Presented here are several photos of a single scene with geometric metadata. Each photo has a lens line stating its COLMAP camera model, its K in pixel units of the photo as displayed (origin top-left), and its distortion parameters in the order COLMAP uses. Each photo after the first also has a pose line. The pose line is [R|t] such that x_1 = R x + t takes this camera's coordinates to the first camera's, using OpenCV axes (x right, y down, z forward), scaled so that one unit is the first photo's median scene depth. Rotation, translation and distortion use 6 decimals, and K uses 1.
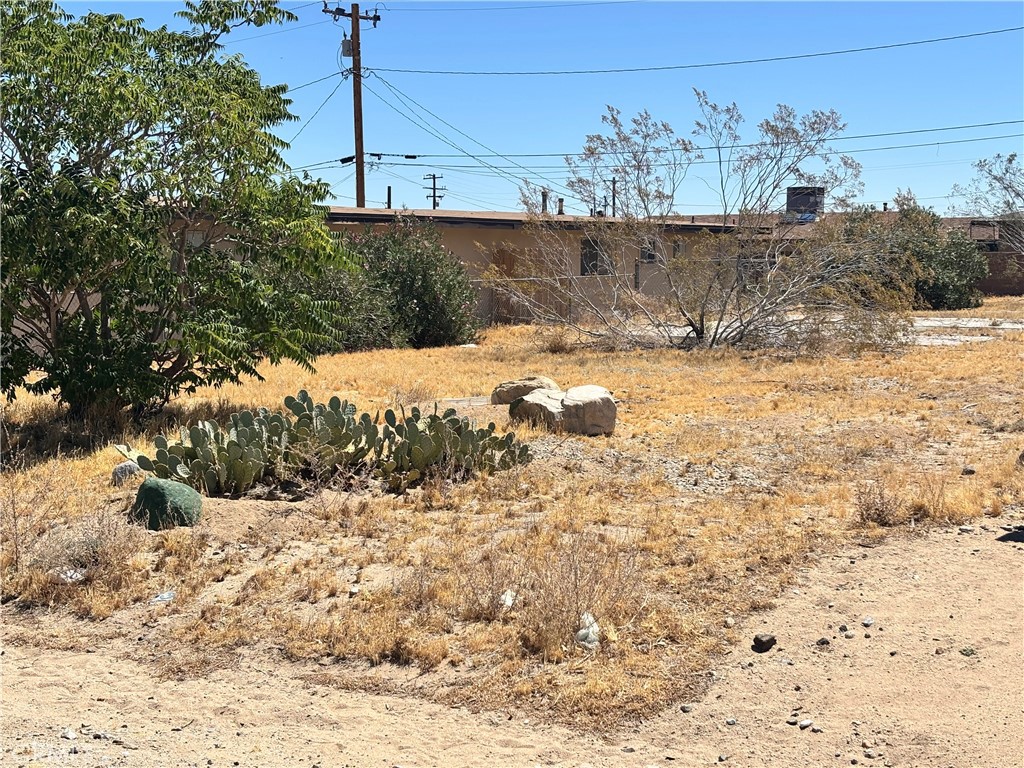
lens RADIAL K [[1536.5, 0, 518.3], [0, 1536.5, 405.8], [0, 0, 1]] dist [0.130662, 0.000000]
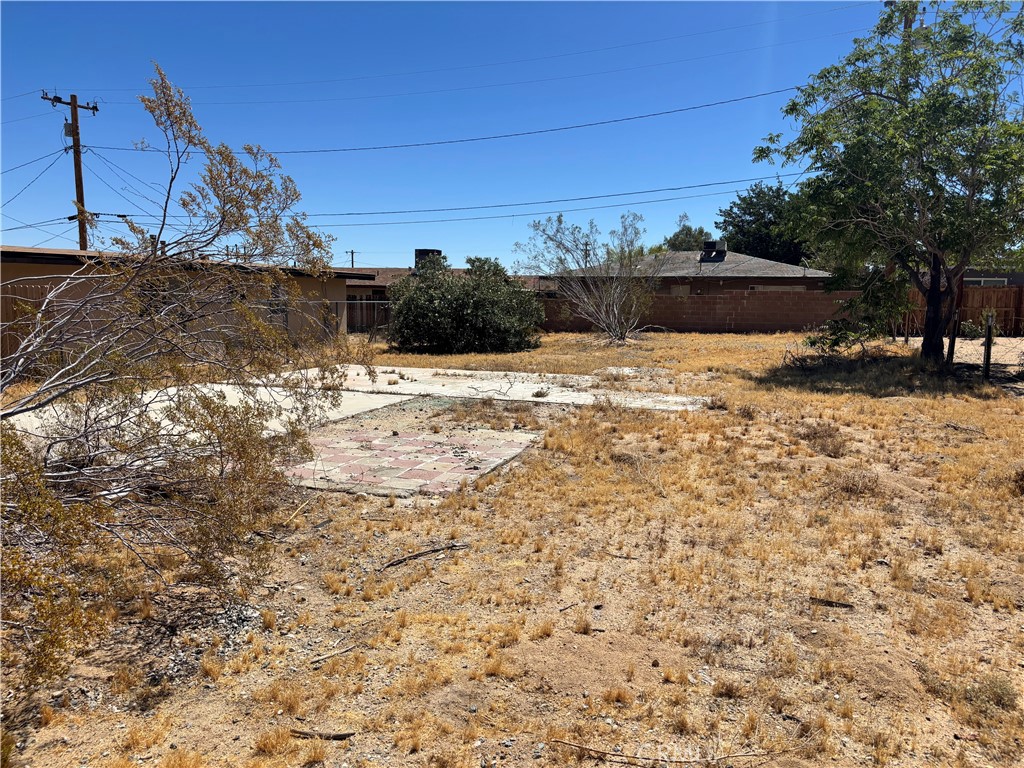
lens RADIAL K [[770.8, 0, 516.7], [0, 770.8, 385.1], [0, 0, 1]] dist [0.047020, -0.051838]
pose [[0.971559, -0.012167, 0.236483, 0.098922], [0.008191, 0.999808, 0.017788, -0.031135], [-0.236654, -0.015345, 0.971473, 0.304699]]
